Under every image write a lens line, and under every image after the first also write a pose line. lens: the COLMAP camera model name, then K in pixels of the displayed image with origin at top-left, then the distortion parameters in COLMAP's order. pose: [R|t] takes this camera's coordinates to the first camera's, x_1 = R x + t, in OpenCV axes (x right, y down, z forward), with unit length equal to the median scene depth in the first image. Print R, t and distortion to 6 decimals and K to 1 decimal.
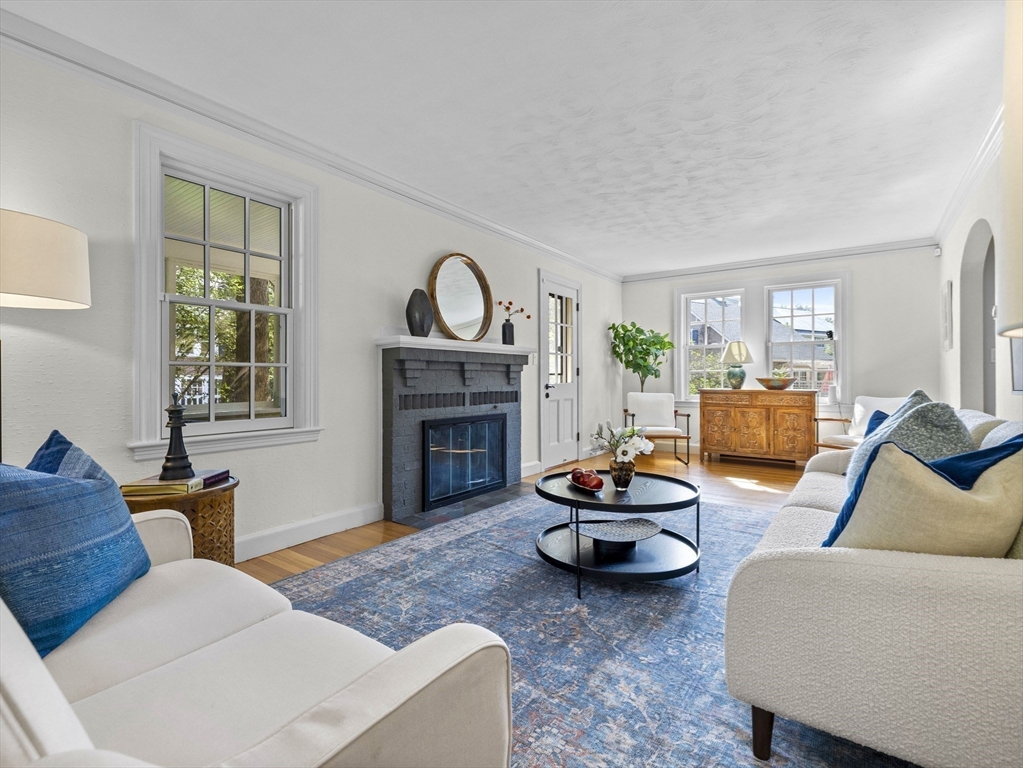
lens RADIAL K [[498.0, 0, 508.8], [0, 498.0, 376.5], [0, 0, 1]] dist [-0.001473, -0.000057]
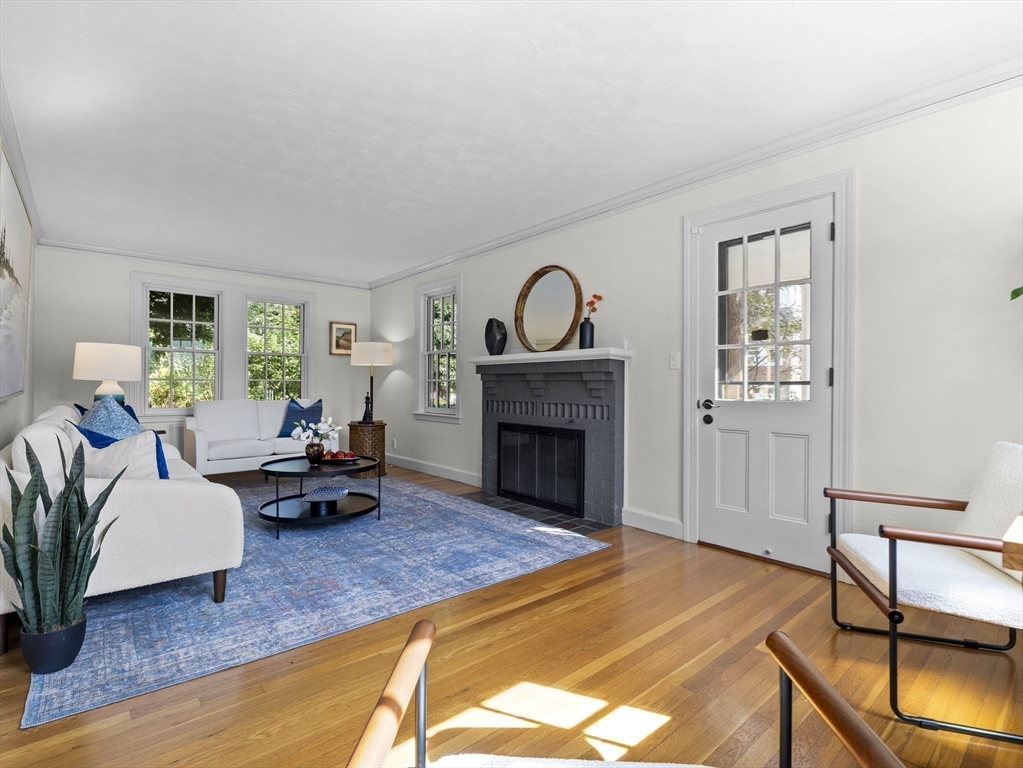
lens RADIAL K [[498.0, 0, 508.5], [0, 498.0, 386.7], [0, 0, 1]] dist [-0.001473, -0.000057]
pose [[-0.248899, 0.000509, -0.968529, 0.908163], [-0.002594, 0.999996, 0.001192, -0.001358], [0.968526, 0.002809, -0.248896, 1.173861]]
